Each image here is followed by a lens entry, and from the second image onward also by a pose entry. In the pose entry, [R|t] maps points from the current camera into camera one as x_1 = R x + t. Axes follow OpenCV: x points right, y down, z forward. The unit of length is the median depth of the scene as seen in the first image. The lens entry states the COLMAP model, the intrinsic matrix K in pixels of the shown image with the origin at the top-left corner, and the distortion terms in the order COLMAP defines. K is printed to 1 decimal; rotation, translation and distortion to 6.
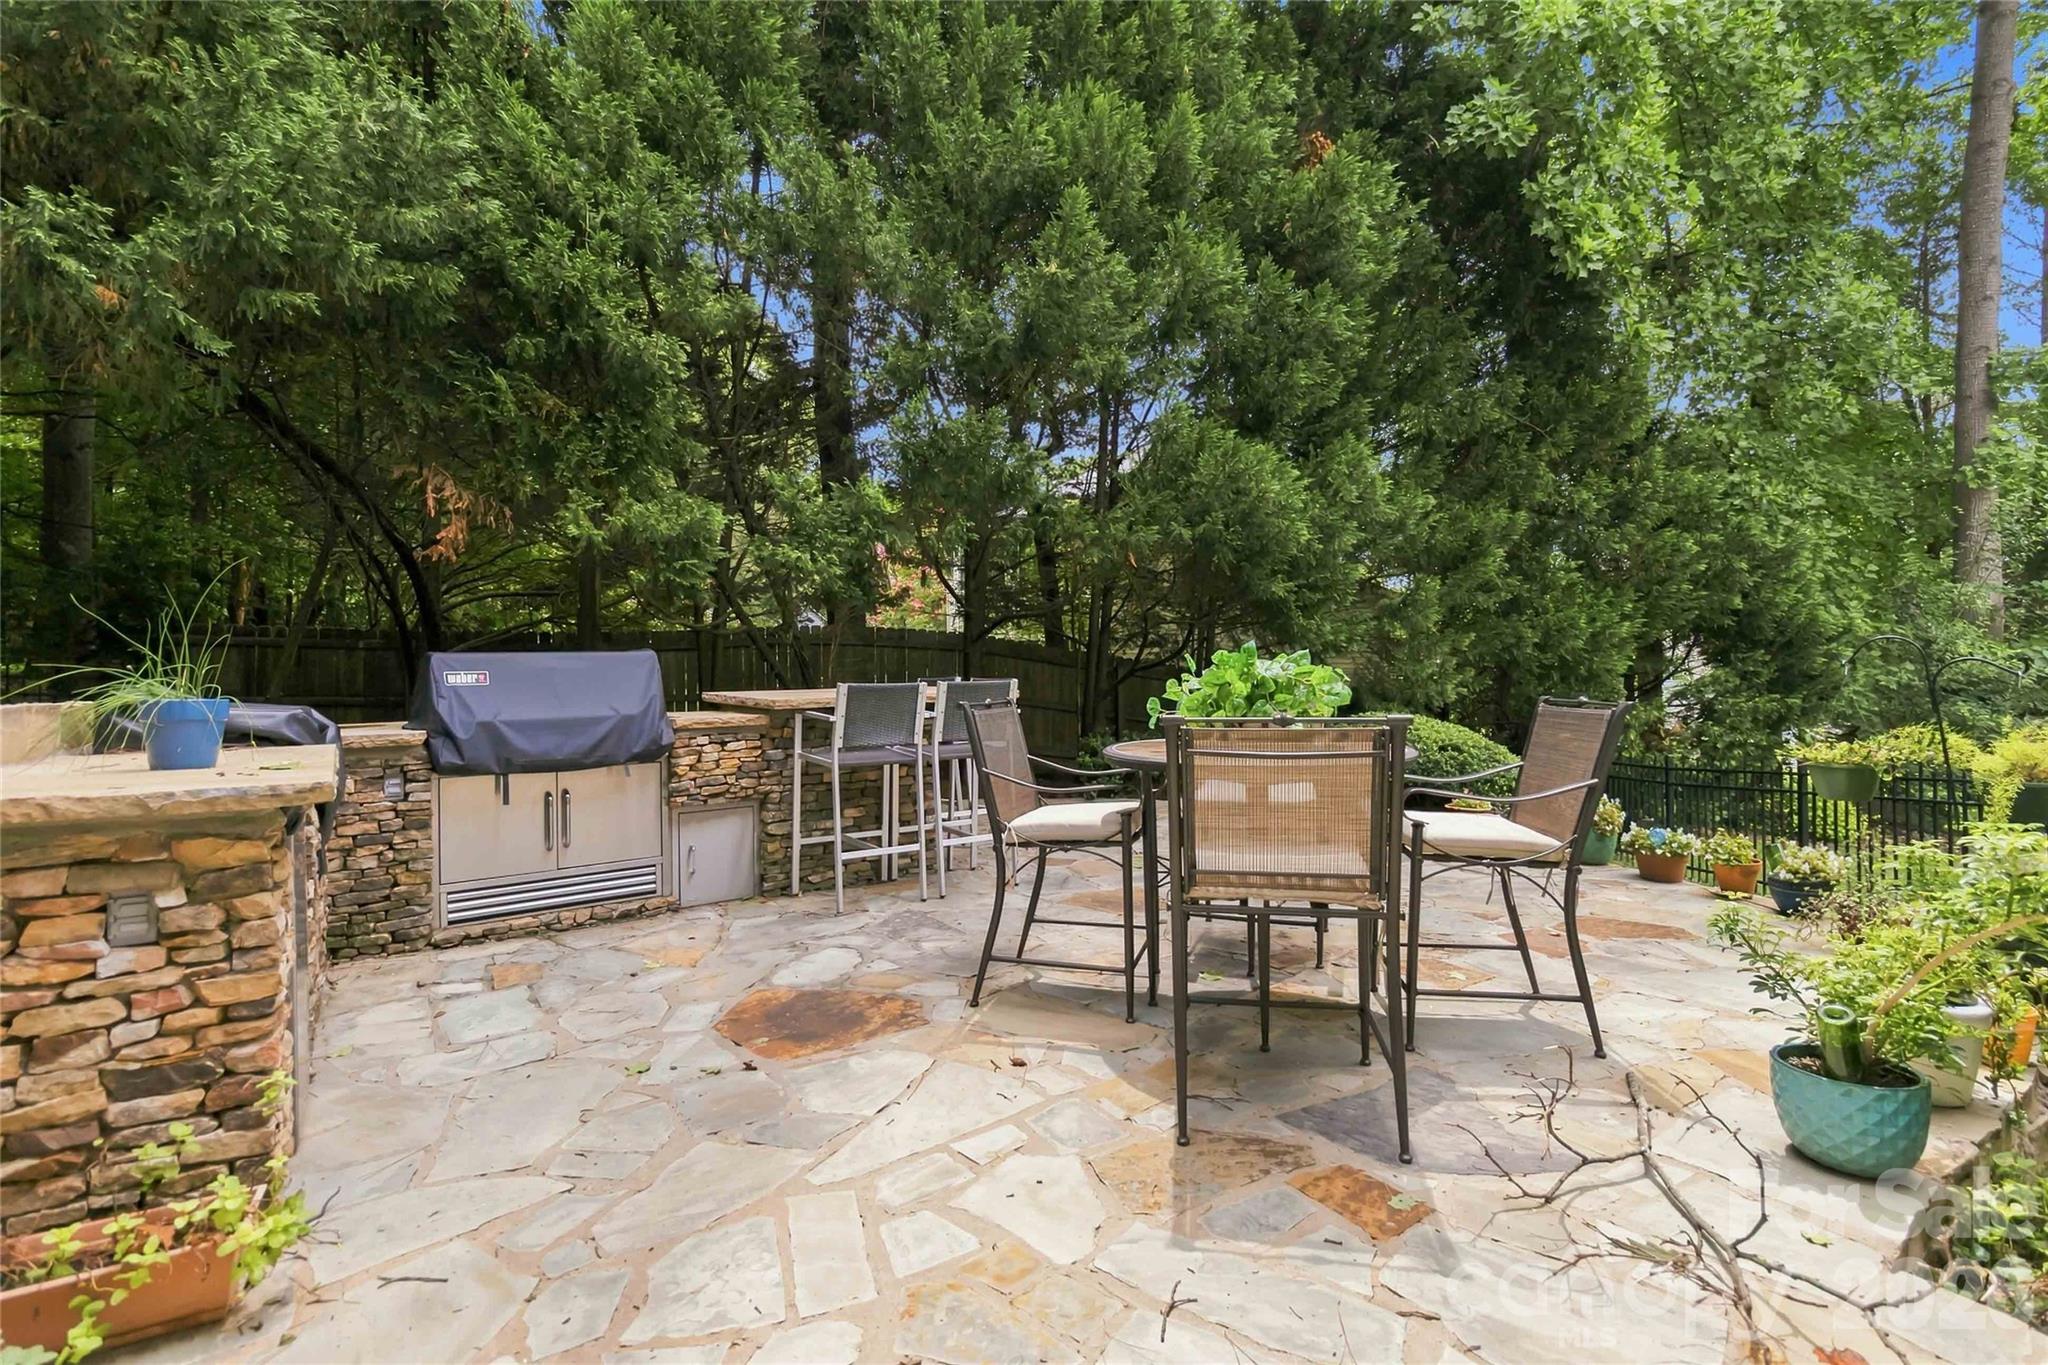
lens RADIAL K [[936.1, 0, 1033.3], [0, 936.1, 667.2], [0, 0, 1]] dist [-0.002838, 0.000072]
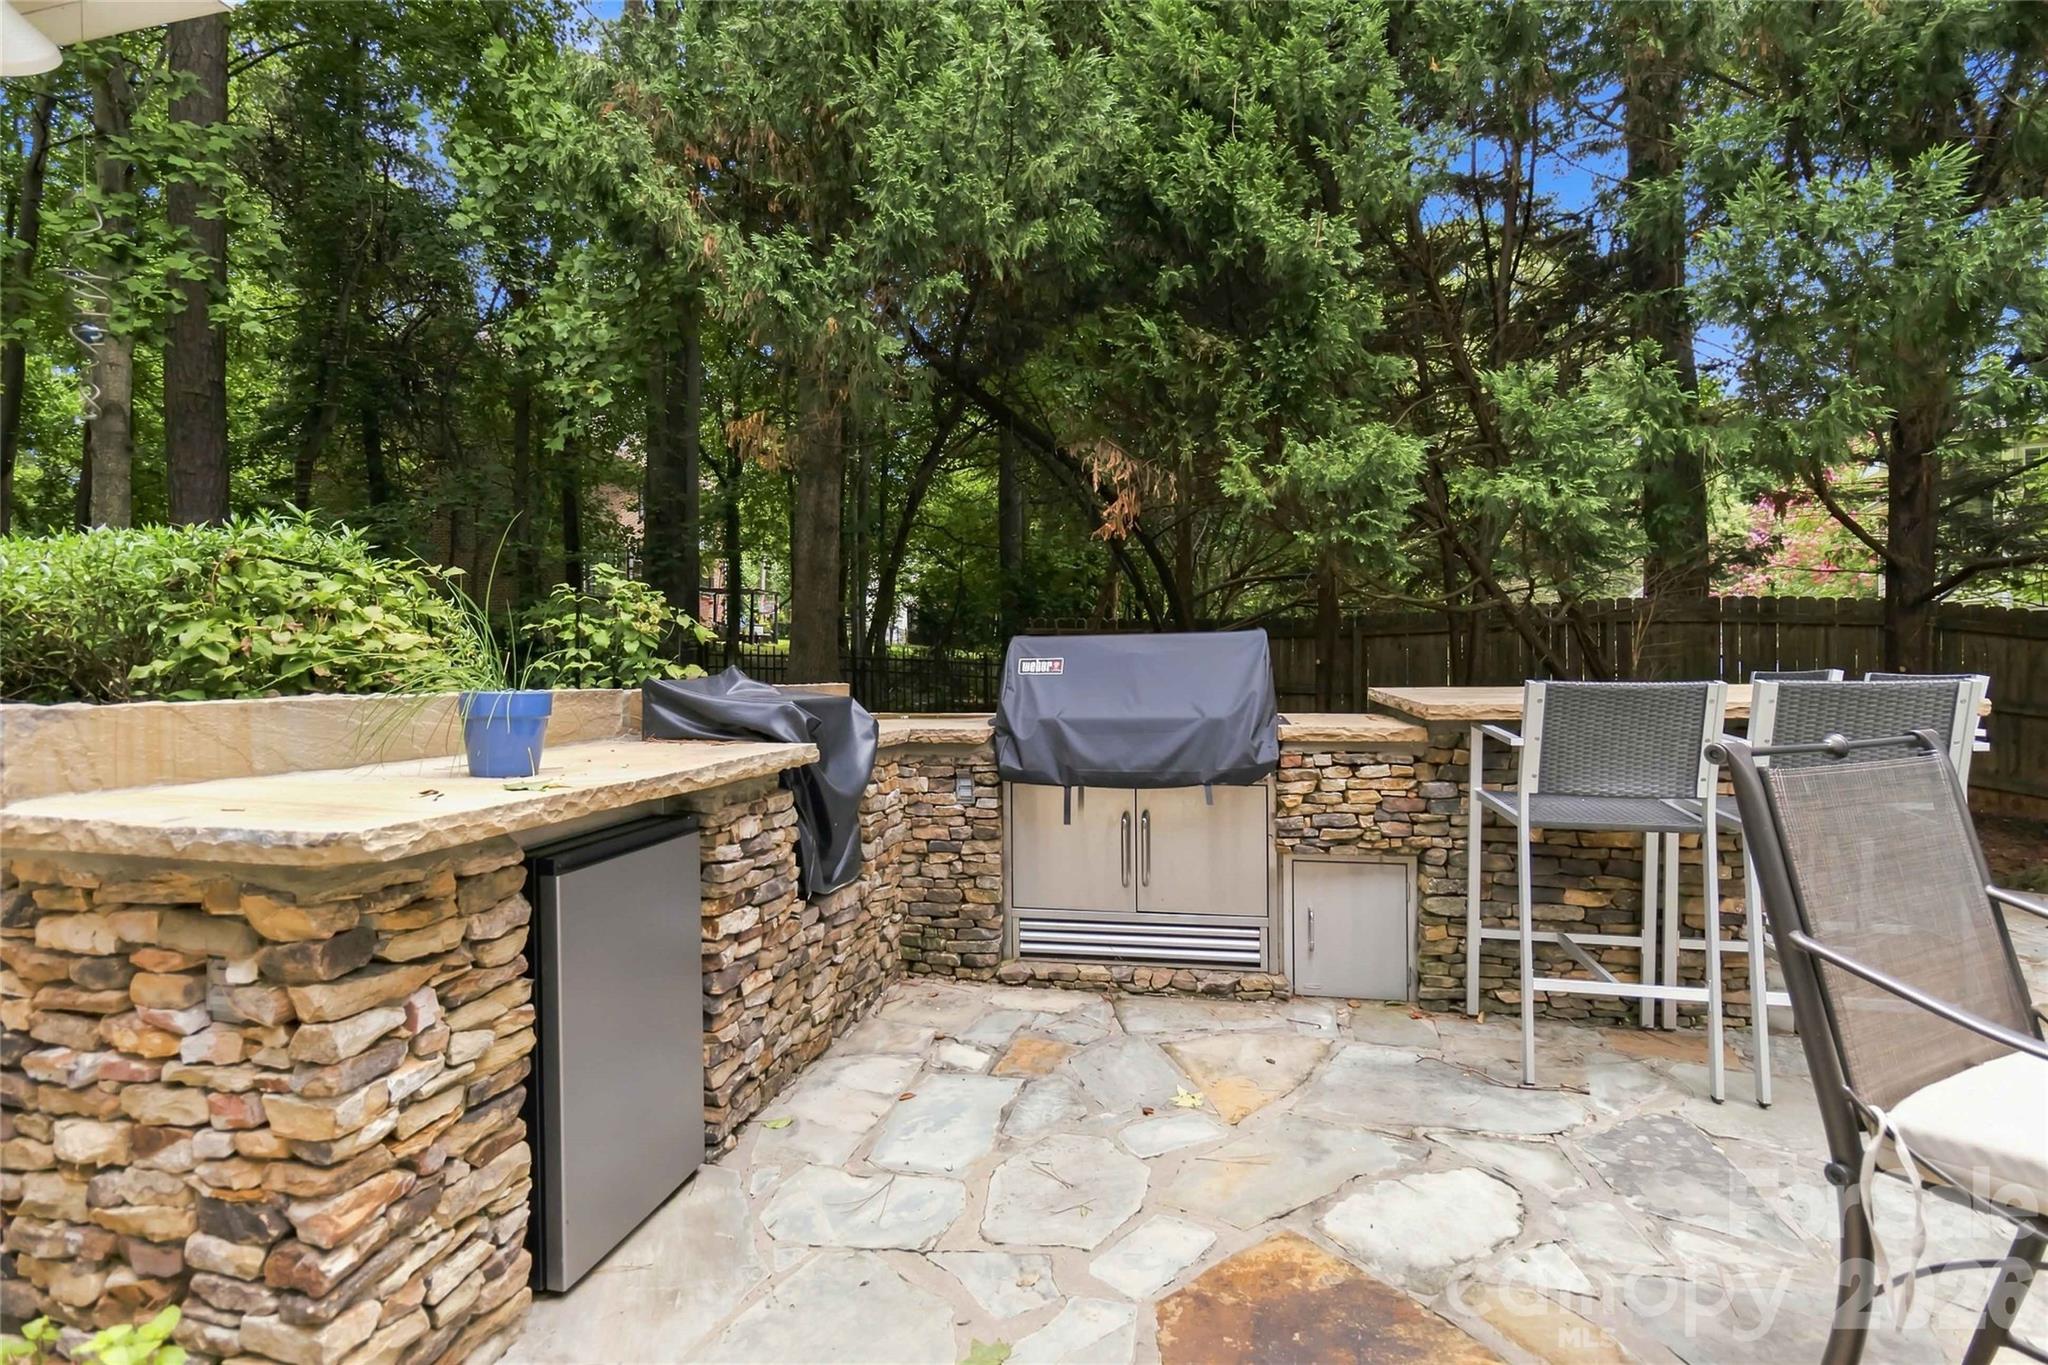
lens RADIAL K [[936.1, 0, 1033.3], [0, 936.1, 667.2], [0, 0, 1]] dist [-0.002838, 0.000072]
pose [[0.675336, 0.008212, -0.737464, 0.007366], [0.001374, 0.999922, 0.012394, 0.001936], [0.737509, -0.009383, 0.675272, 0.394045]]
